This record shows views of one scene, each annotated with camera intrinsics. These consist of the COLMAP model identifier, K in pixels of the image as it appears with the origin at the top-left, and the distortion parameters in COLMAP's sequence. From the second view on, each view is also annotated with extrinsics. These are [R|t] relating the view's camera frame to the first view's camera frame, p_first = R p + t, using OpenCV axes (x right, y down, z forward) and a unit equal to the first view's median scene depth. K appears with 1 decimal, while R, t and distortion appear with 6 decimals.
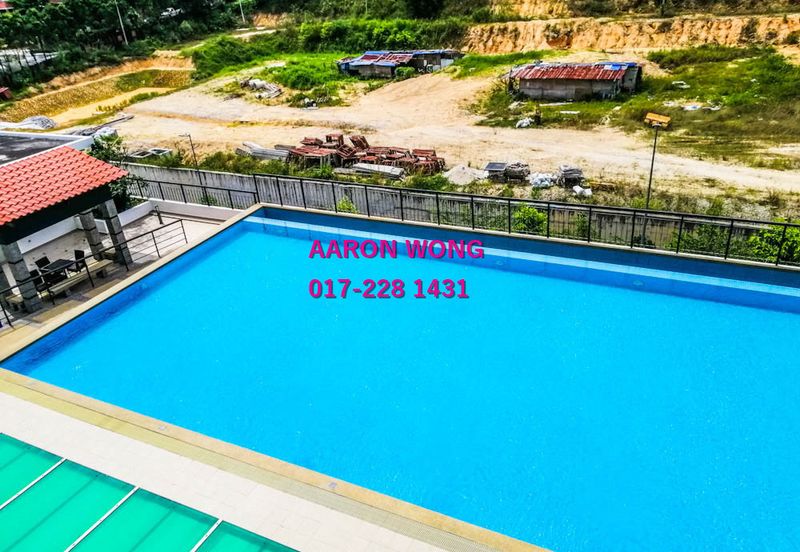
lens RADIAL K [[624.4, 0, 402.9], [0, 624.4, 282.1], [0, 0, 1]] dist [0.070215, -0.068203]
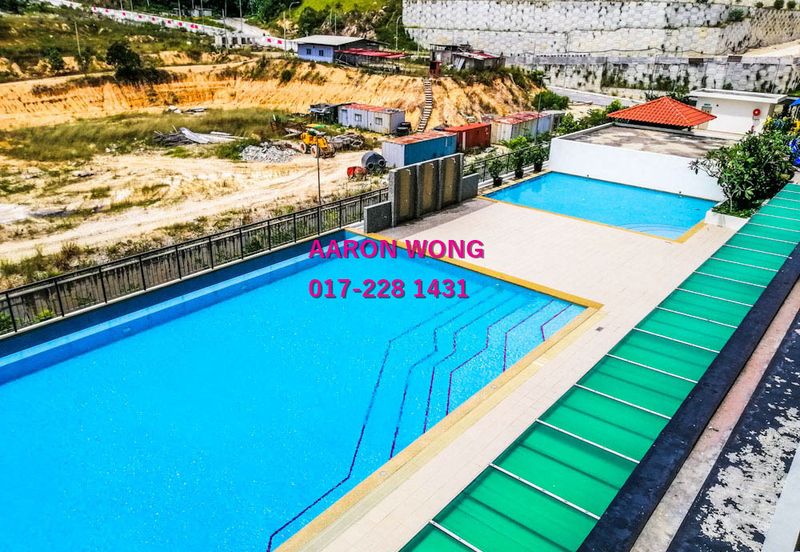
lens RADIAL K [[624.4, 0, 403.3], [0, 624.4, 277.8], [0, 0, 1]] dist [0.070215, -0.068203]
pose [[0.213719, -0.297976, 0.930341, -0.521941], [0.421889, 0.887109, 0.187212, -0.086182], [-0.881098, 0.352490, 0.315304, 0.258874]]
